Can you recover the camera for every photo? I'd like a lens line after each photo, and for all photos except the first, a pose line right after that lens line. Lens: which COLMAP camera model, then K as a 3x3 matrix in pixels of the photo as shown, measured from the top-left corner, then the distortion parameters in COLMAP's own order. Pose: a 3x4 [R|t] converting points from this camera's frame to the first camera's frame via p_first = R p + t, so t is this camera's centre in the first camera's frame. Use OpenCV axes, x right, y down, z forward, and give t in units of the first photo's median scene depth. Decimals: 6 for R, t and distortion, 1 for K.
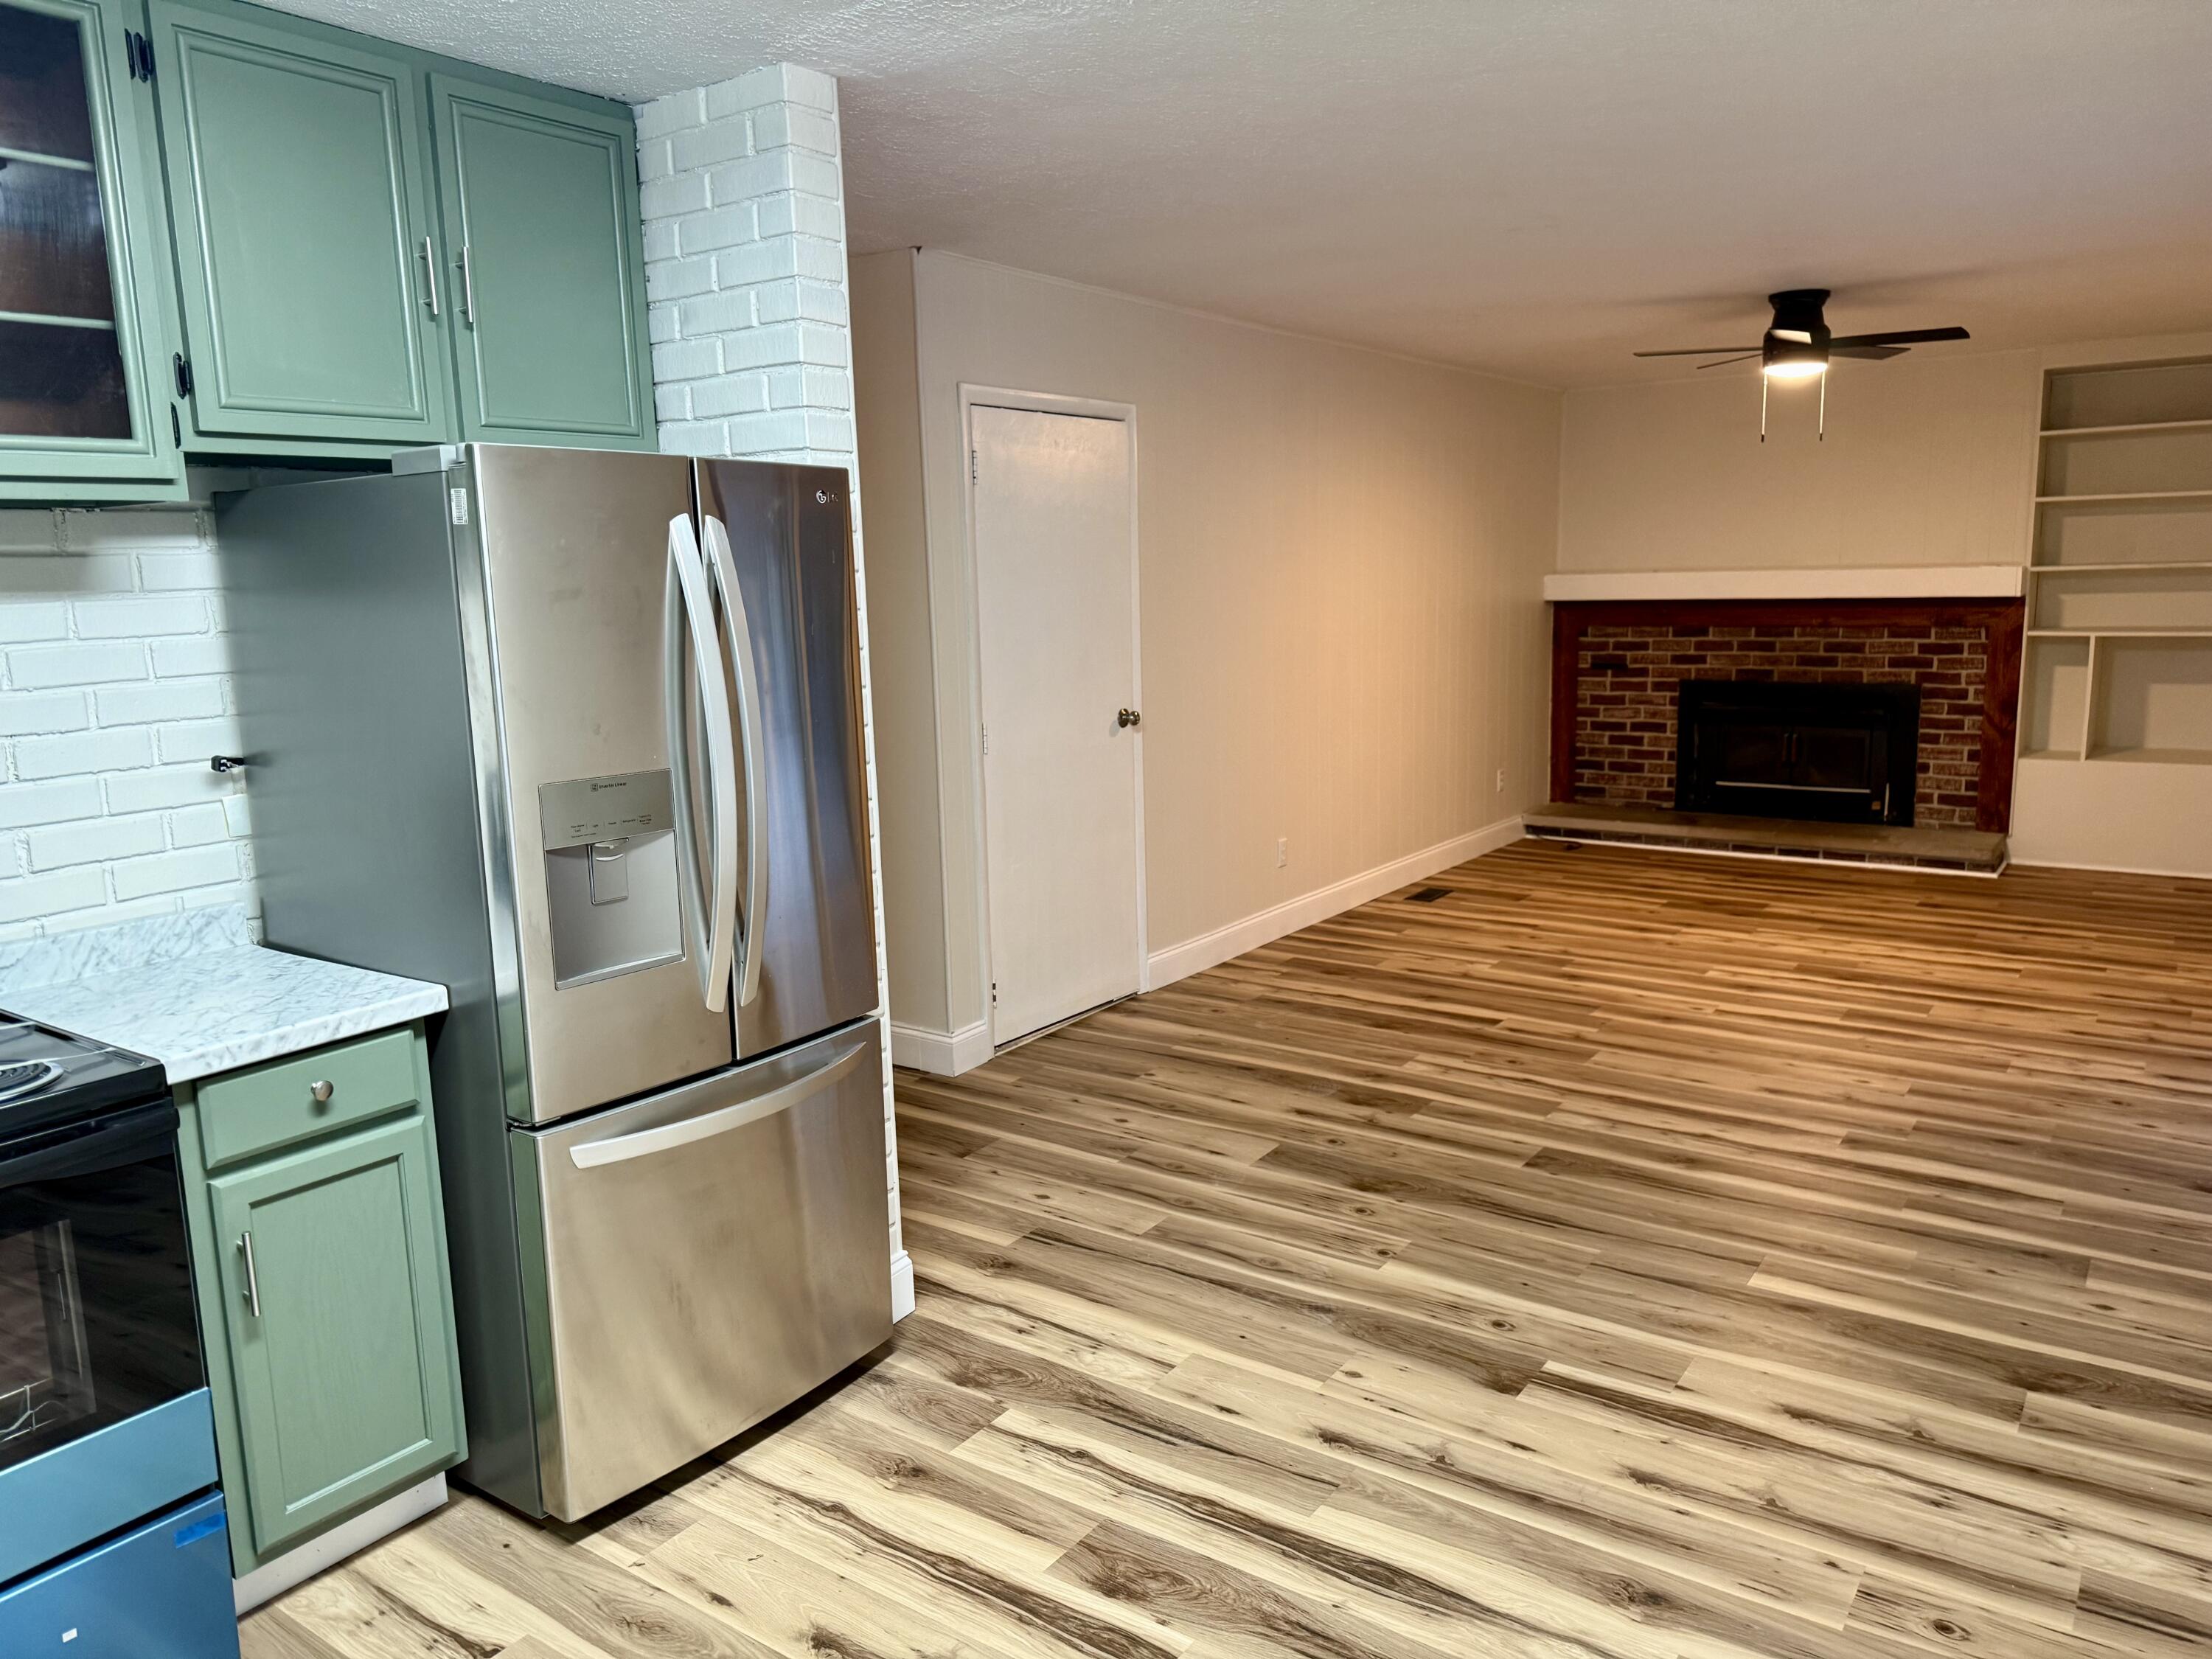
lens RADIAL K [[1561.0, 0, 1096.9], [0, 1561.0, 820.2], [0, 0, 1]] dist [0.082762, -0.095652]
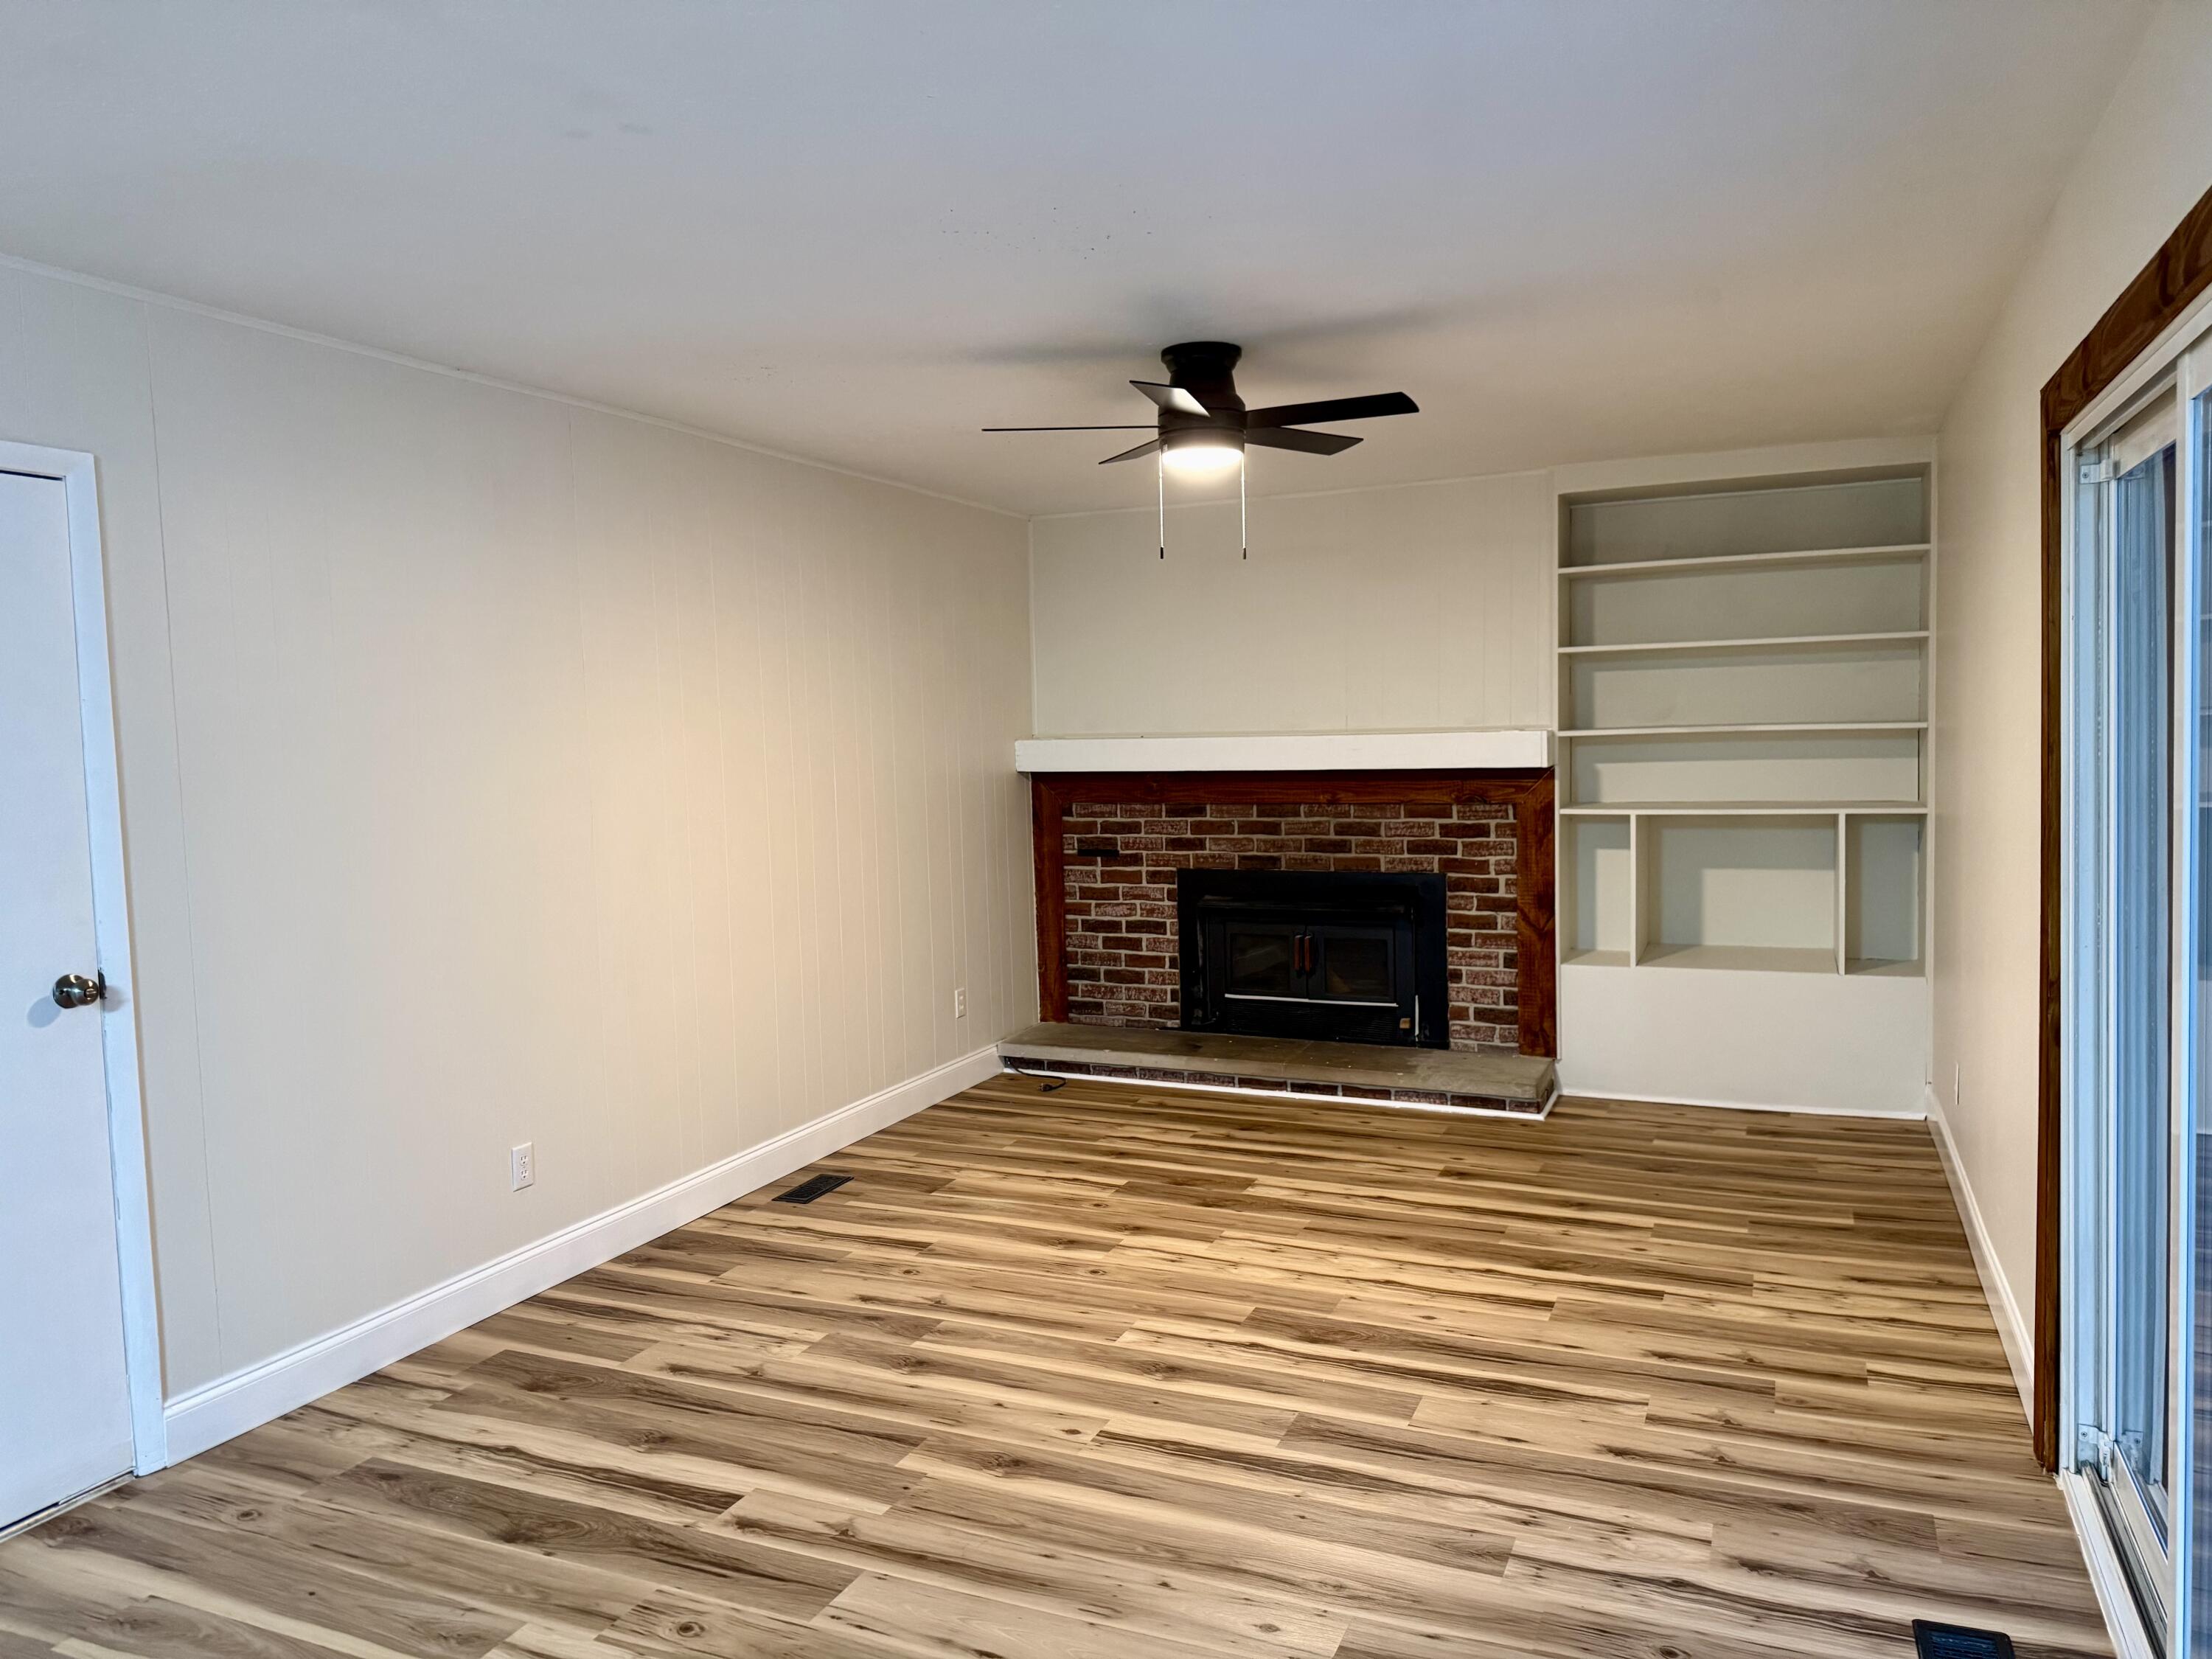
lens RADIAL K [[1561.0, 0, 1080.4], [0, 1561.0, 827.4], [0, 0, 1]] dist [0.082762, -0.095652]
pose [[0.980986, -0.015802, 0.193434, 0.267313], [0.034296, 0.995109, -0.092638, -0.060957], [-0.191024, 0.097510, 0.976730, 0.368071]]
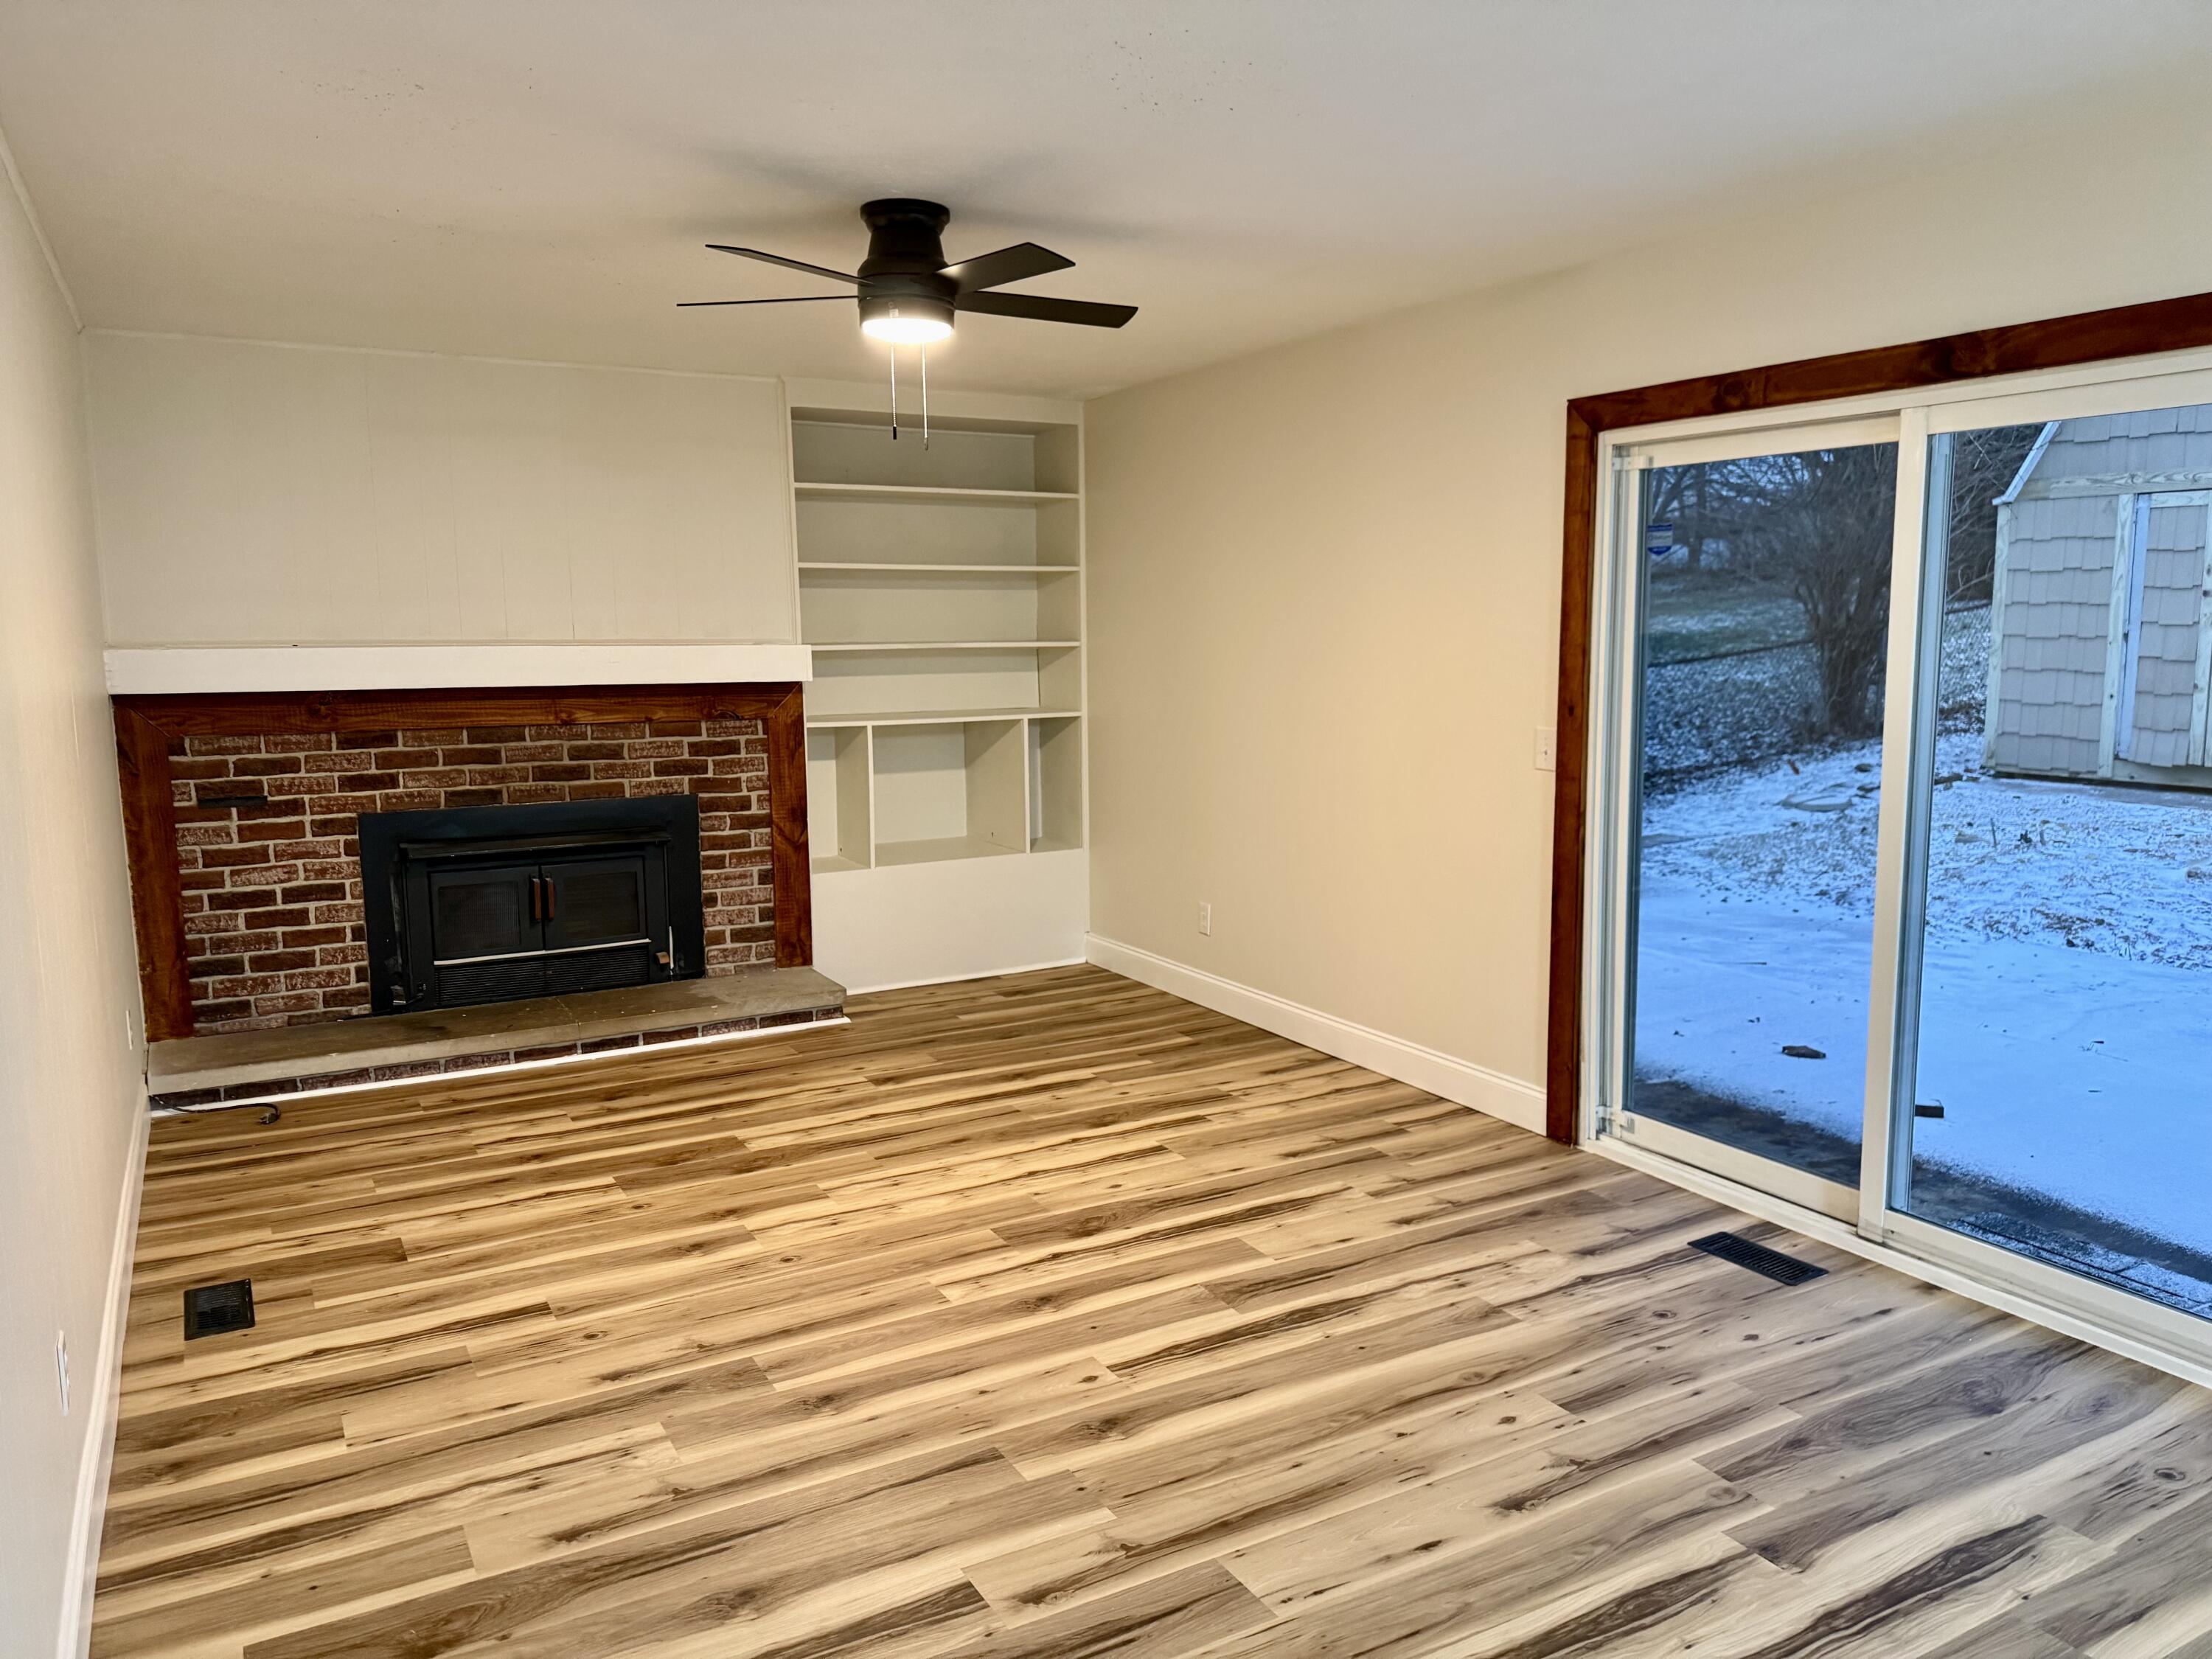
lens RADIAL K [[1561.0, 0, 1106.6], [0, 1561.0, 840.9], [0, 0, 1]] dist [0.082762, -0.095652]
pose [[0.424286, -0.107462, 0.899129, -0.124599], [0.142279, 0.988512, 0.051005, -0.108675], [-0.894281, 0.106287, 0.434701, 0.721084]]
